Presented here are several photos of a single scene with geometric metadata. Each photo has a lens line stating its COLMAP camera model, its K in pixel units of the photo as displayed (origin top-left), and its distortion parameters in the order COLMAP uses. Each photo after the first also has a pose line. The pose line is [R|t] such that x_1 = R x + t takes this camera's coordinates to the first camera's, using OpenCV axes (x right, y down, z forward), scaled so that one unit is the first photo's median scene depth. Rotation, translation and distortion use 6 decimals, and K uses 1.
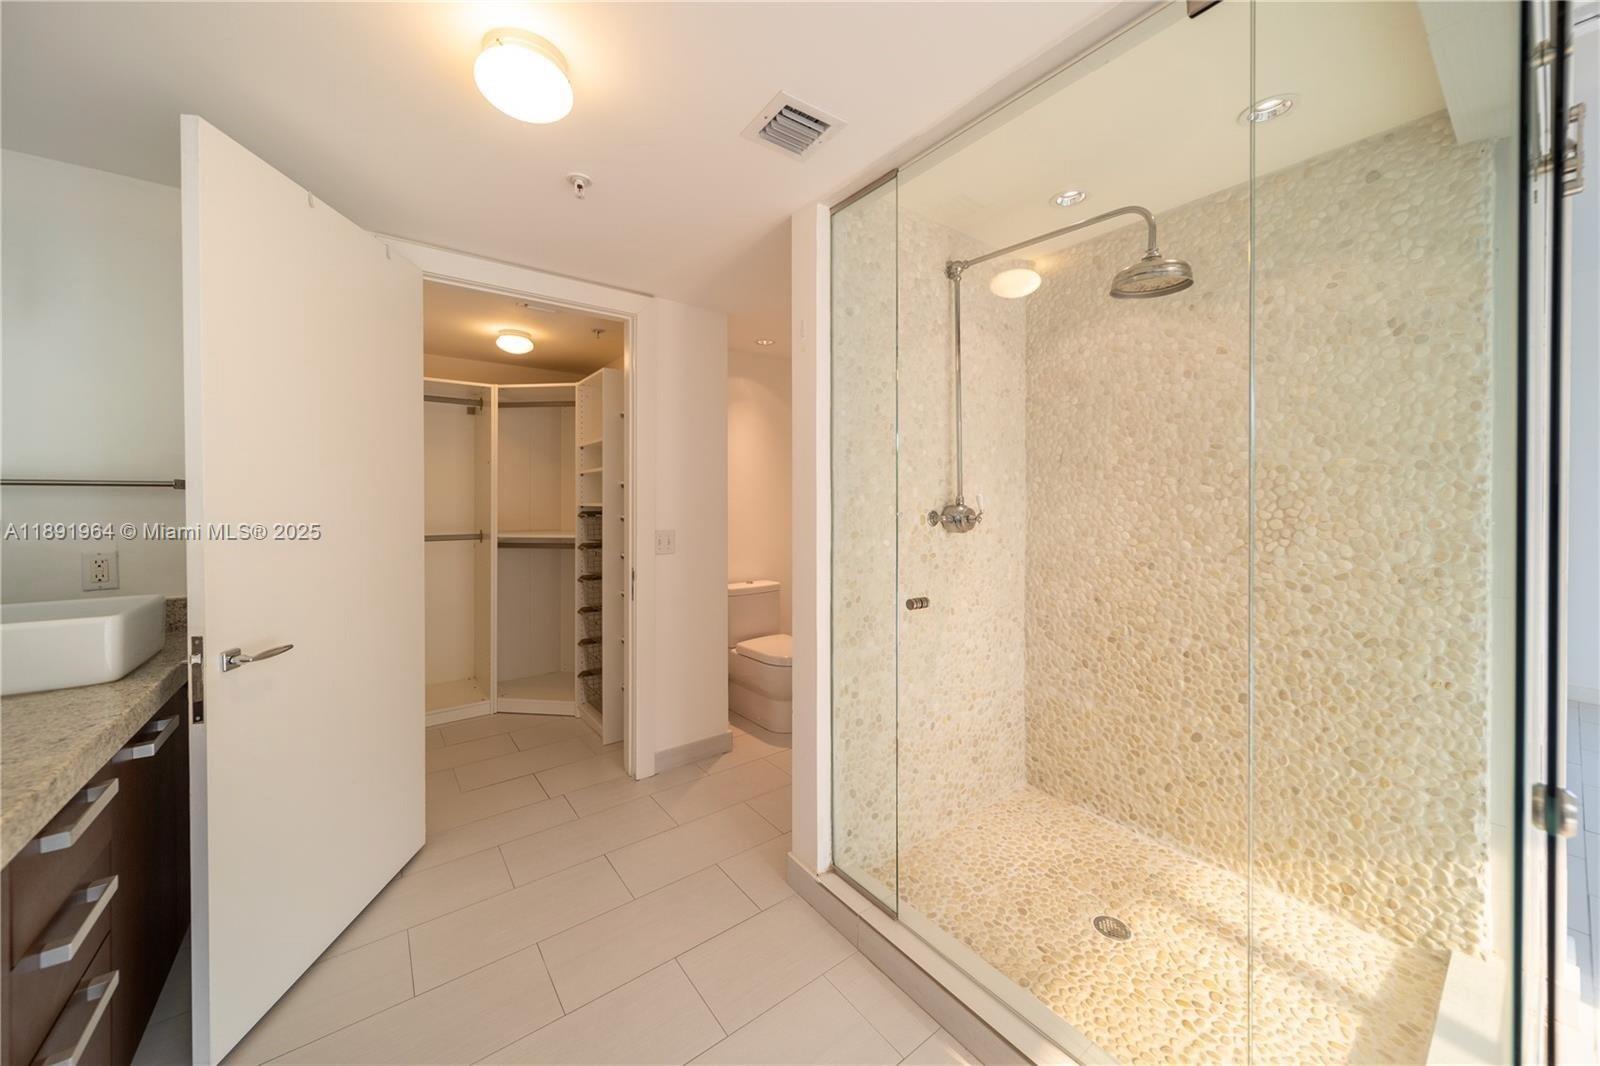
lens RADIAL K [[571.3, 0, 786.8], [0, 571.3, 510.8], [0, 0, 1]] dist [0.002412, -0.000004]
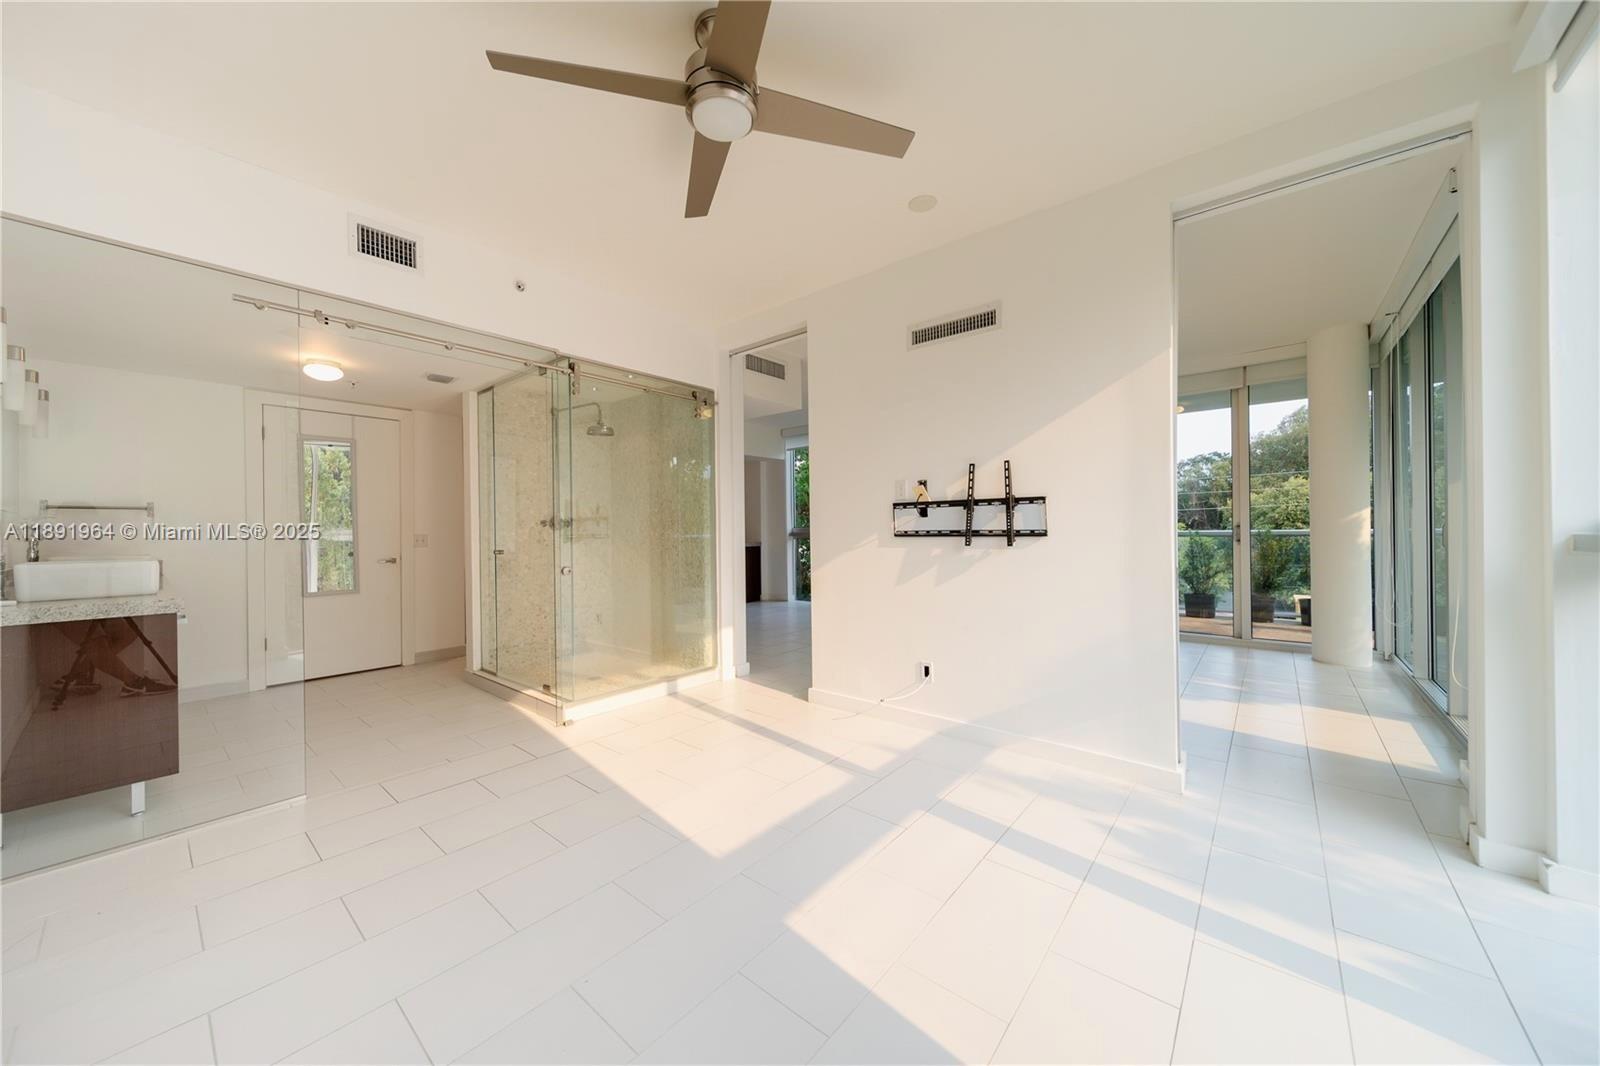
lens RADIAL K [[571.3, 0, 793.5], [0, 571.3, 535.0], [0, 0, 1]] dist [0.002412, -0.000004]
pose [[0.970424, -0.013838, 0.241009, 0.774334], [0.016753, 0.999809, -0.010052, 0.112459], [-0.240824, 0.013793, 0.970471, -1.627224]]
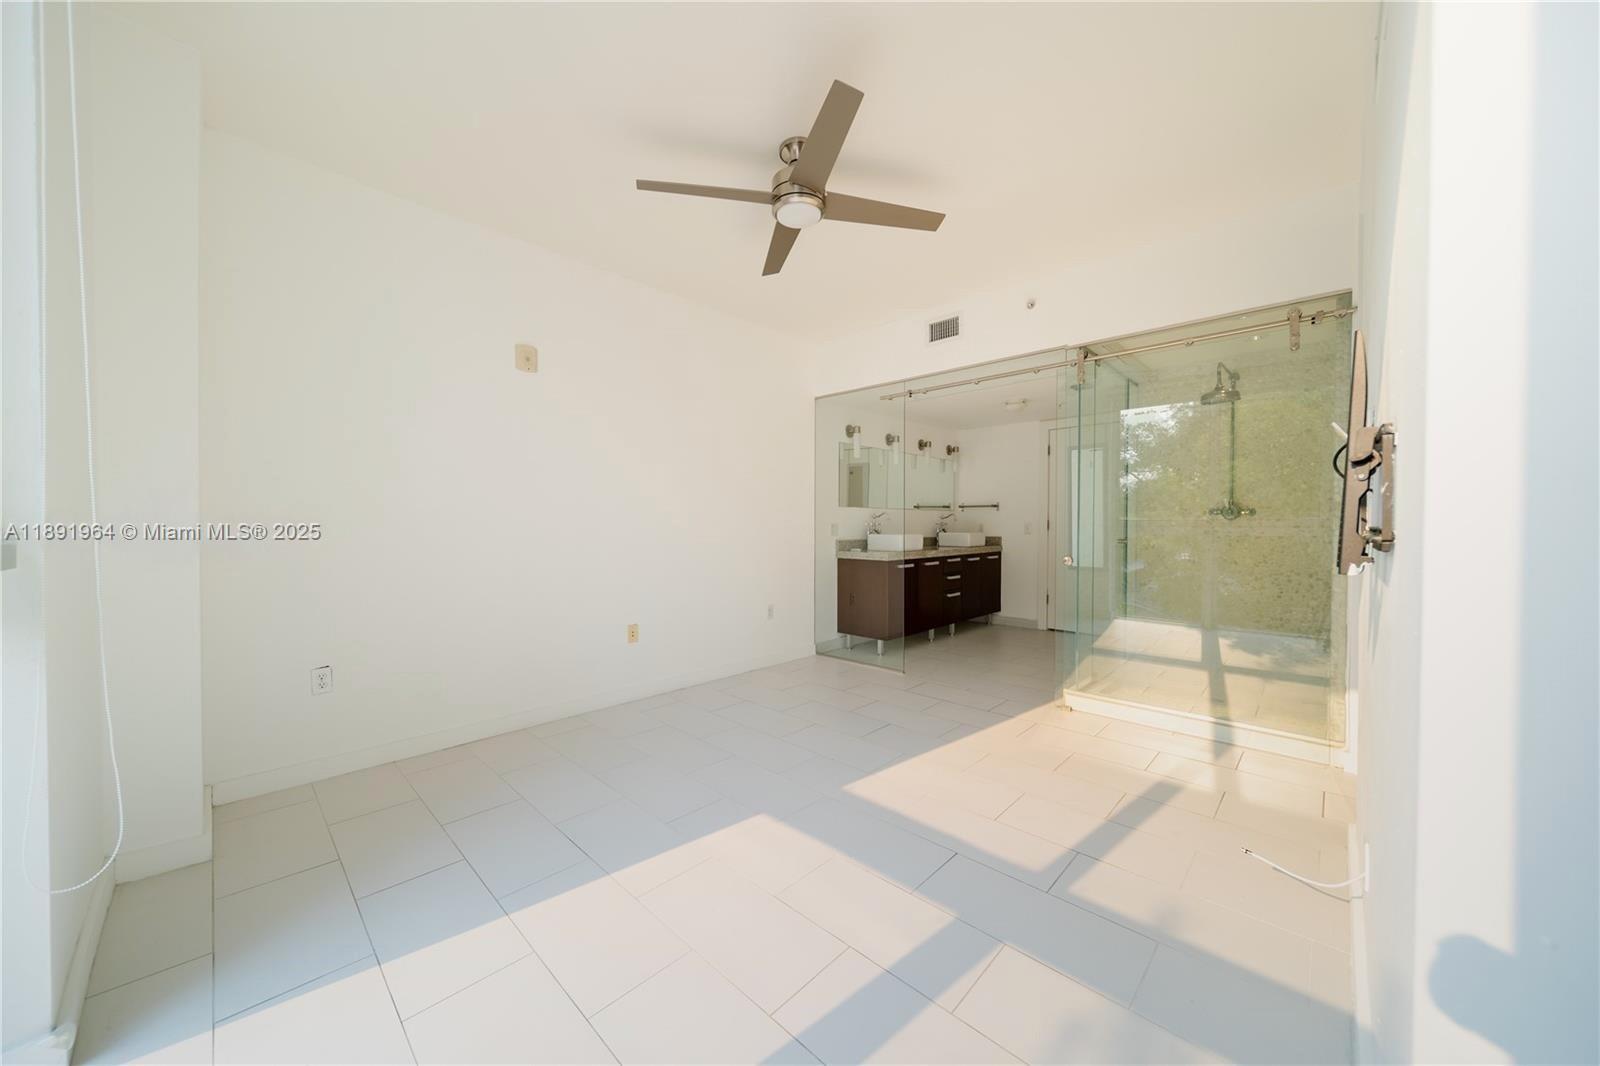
lens RADIAL K [[571.3, 0, 794.4], [0, 571.3, 534.5], [0, 0, 1]] dist [0.002412, -0.000004]
pose [[0.162929, 0.019346, -0.986448, 2.261017], [-0.018312, 0.999695, 0.016582, 0.097615], [0.986468, 0.015363, 0.163233, -0.838370]]
